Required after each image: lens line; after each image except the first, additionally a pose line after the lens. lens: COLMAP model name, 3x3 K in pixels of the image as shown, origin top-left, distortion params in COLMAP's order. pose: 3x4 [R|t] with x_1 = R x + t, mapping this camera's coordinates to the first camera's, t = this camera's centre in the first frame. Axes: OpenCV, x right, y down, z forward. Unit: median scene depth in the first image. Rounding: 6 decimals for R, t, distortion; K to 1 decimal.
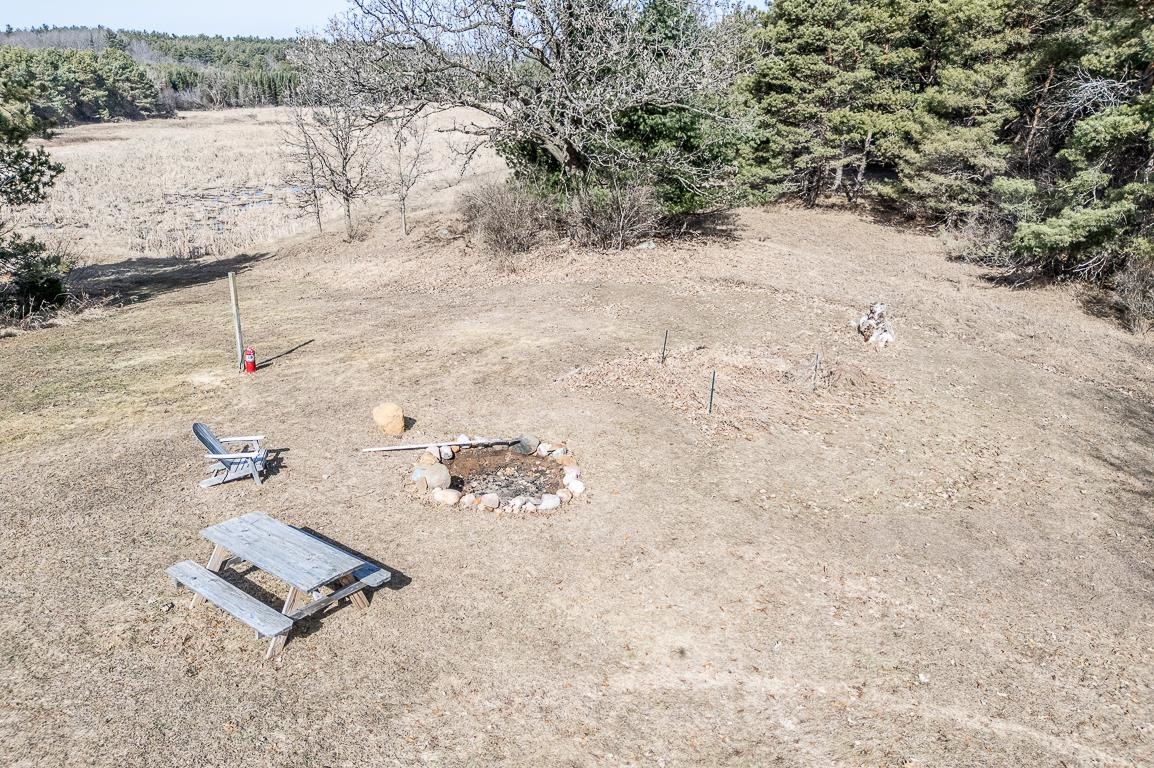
lens RADIAL K [[885.3, 0, 565.3], [0, 885.3, 381.1], [0, 0, 1]] dist [0.063911, -0.065662]
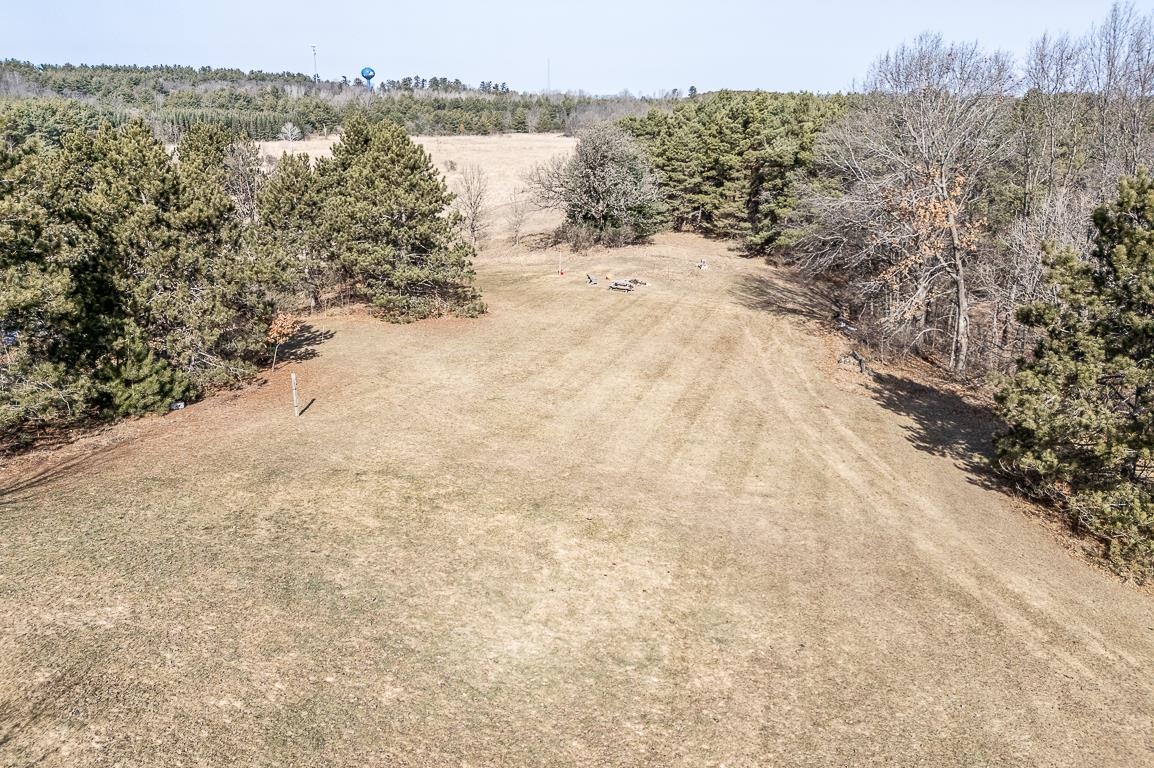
lens RADIAL K [[885.3, 0, 581.7], [0, 885.3, 390.0], [0, 0, 1]] dist [0.063911, -0.065662]
pose [[0.985368, -0.046991, 0.163833, -0.484768], [0.049123, 0.998752, -0.008984, 0.291476], [-0.163207, 0.016900, 0.986447, -1.595759]]
